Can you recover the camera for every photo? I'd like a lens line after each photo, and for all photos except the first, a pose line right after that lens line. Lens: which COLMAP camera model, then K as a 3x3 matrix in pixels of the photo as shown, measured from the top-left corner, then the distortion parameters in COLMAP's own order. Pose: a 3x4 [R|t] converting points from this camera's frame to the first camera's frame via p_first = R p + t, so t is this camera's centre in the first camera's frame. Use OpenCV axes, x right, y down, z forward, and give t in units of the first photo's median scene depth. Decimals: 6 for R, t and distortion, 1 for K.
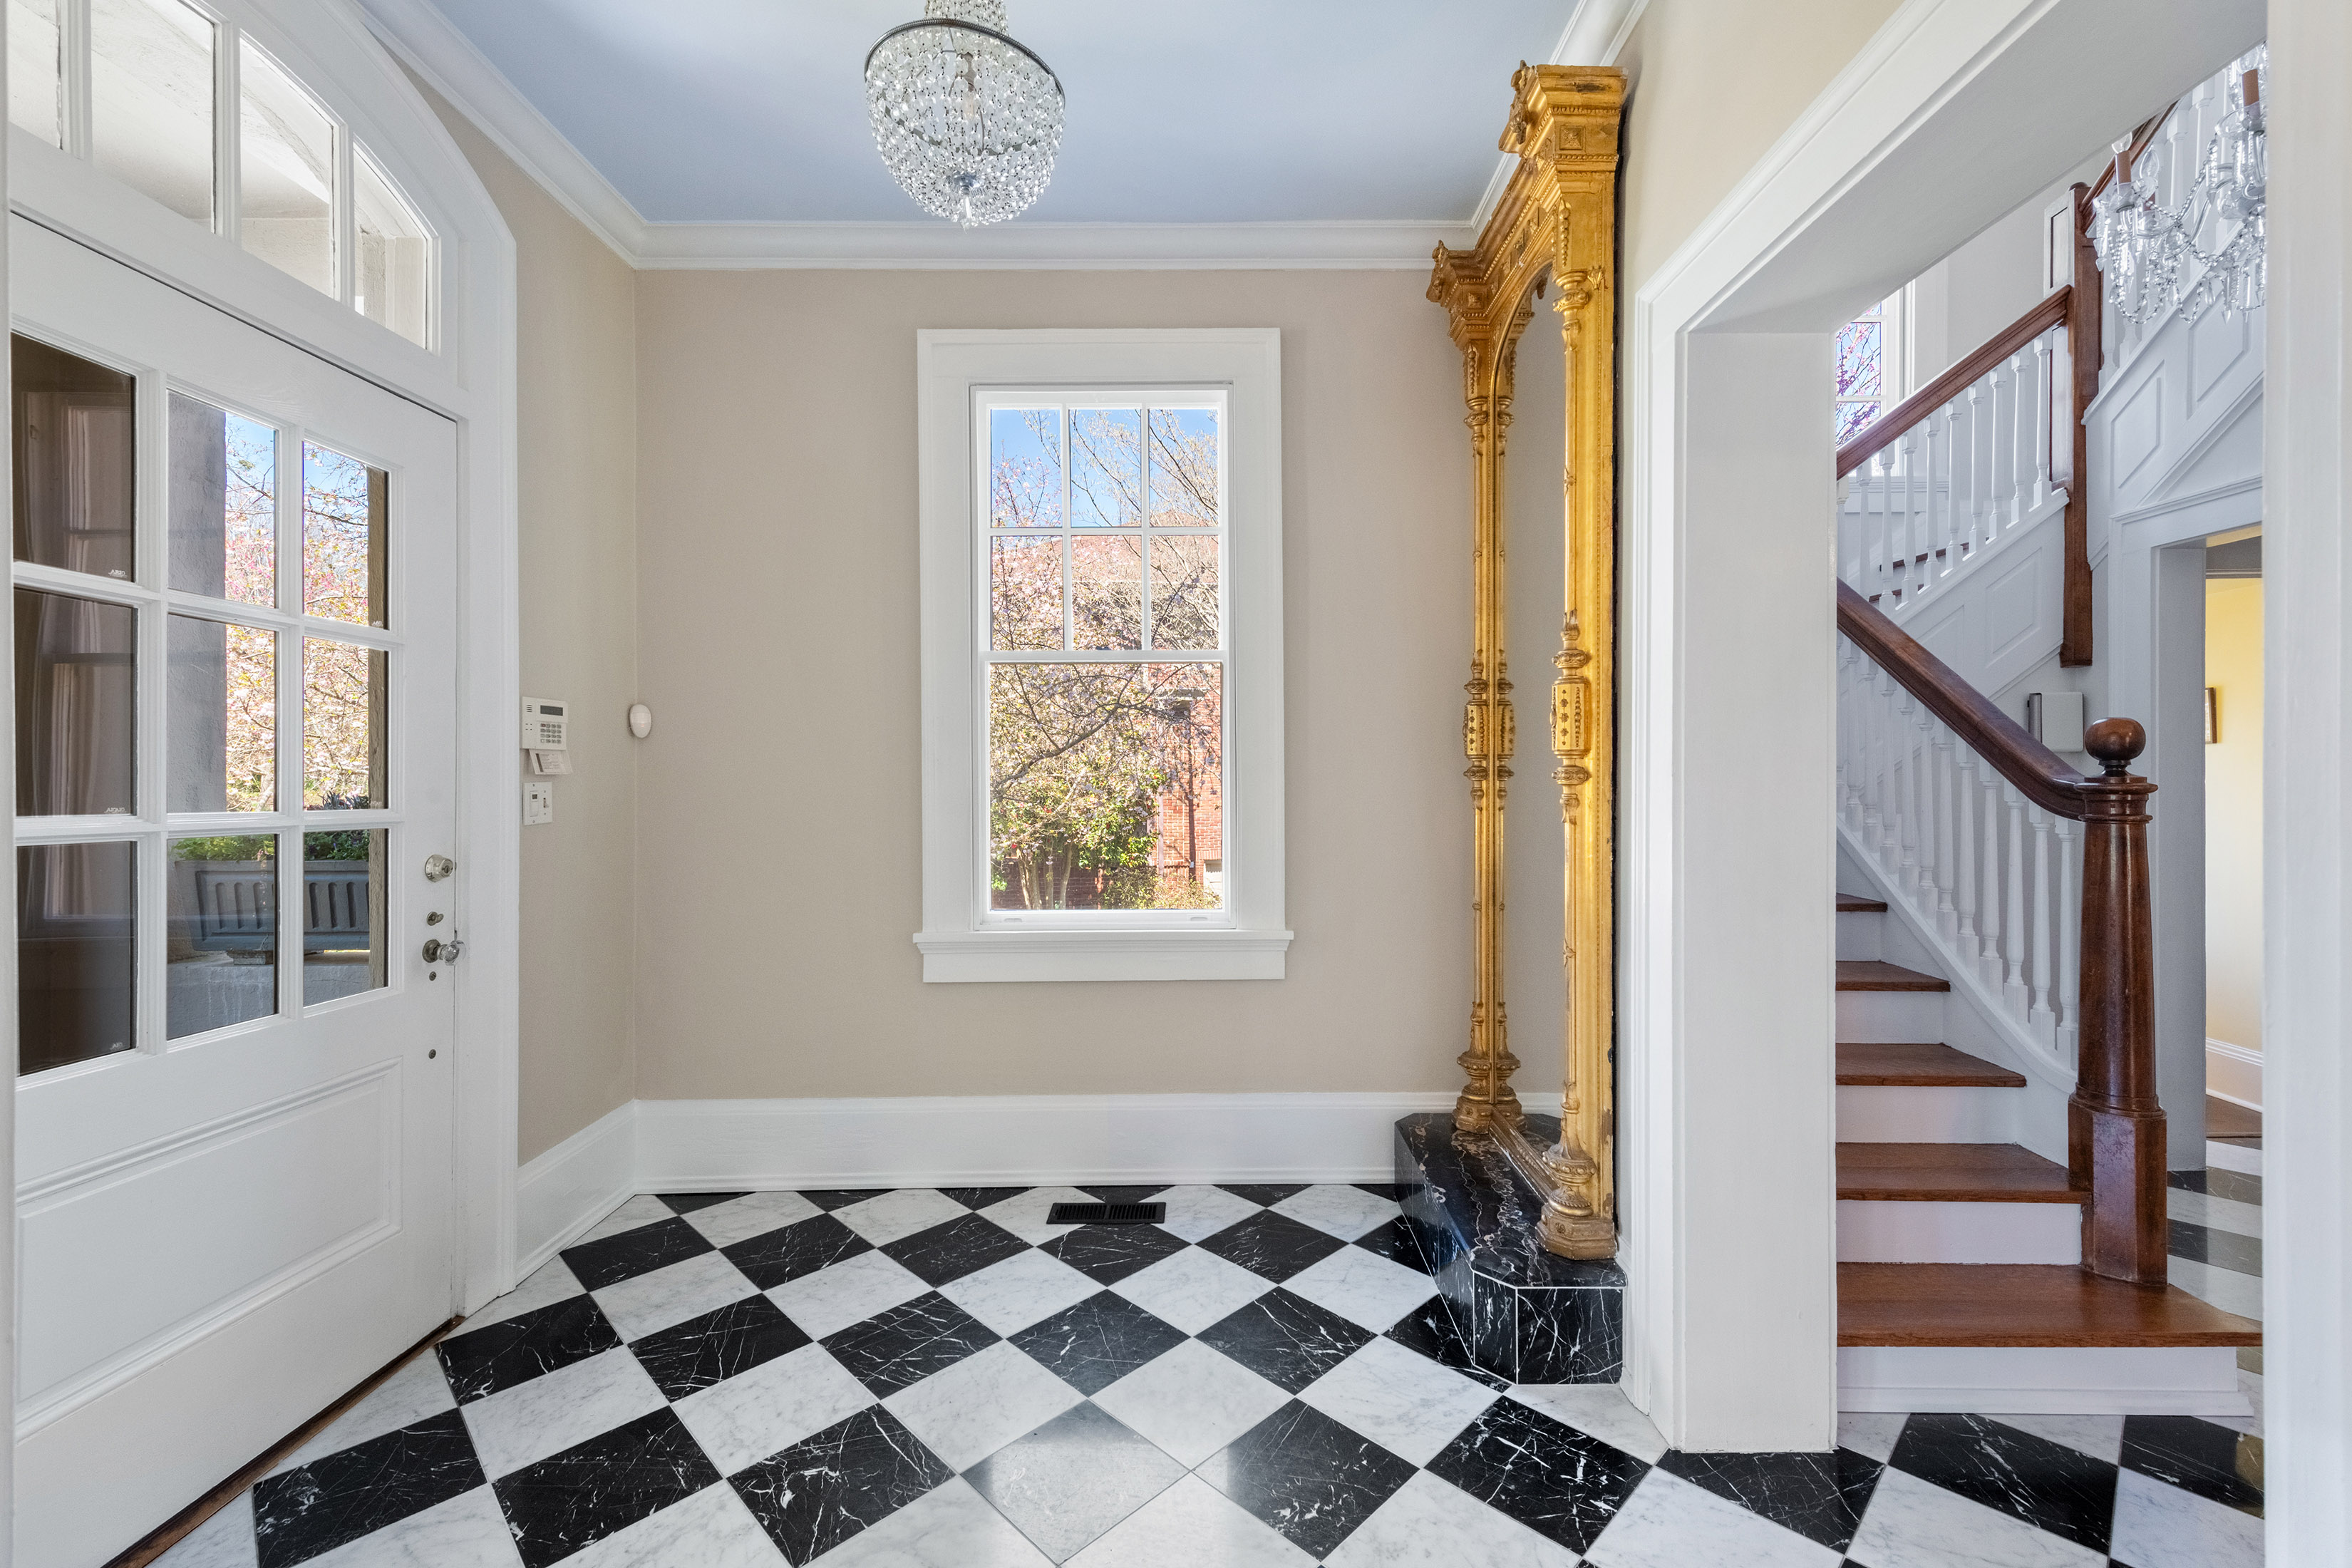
lens RADIAL K [[981.4, 0, 1190.4], [0, 981.4, 777.6], [0, 0, 1]] dist [0.021232, -0.000118]
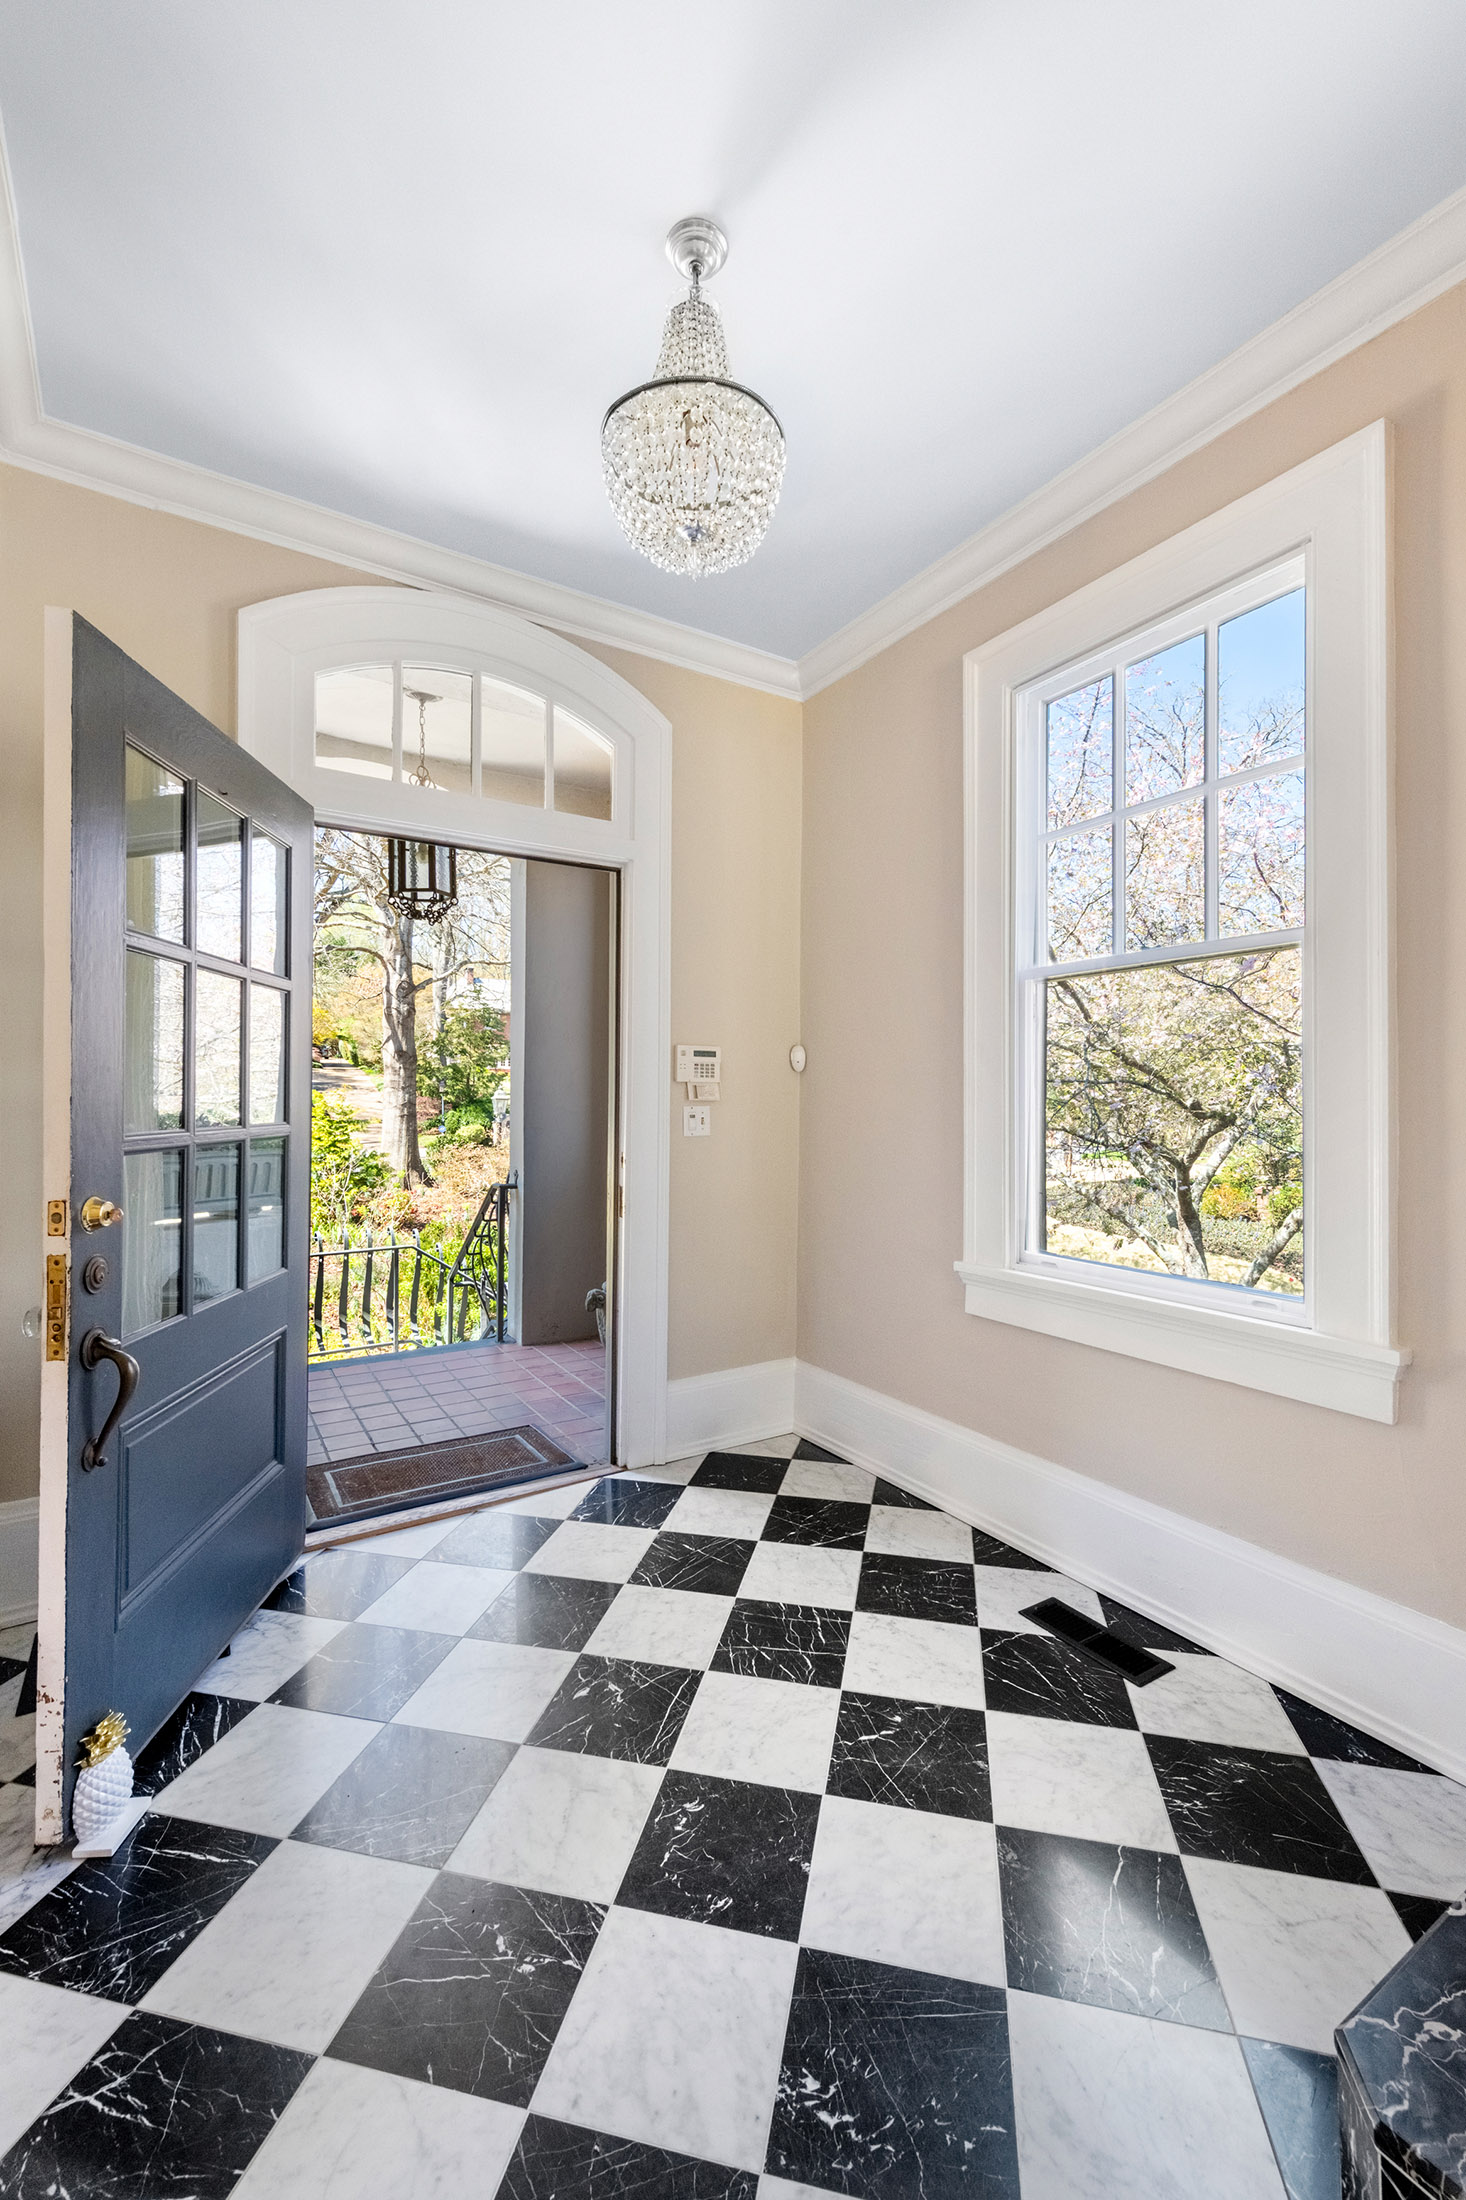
lens RADIAL K [[888.7, 0, 727.3], [0, 888.7, 1094.9], [0, 0, 1]] dist [0.013792, -0.001803]
pose [[0.537250, -0.000928, -0.843422, 0.408067], [-0.005981, 0.999970, -0.004910, -0.005093], [0.843402, 0.007682, 0.537229, 0.364942]]
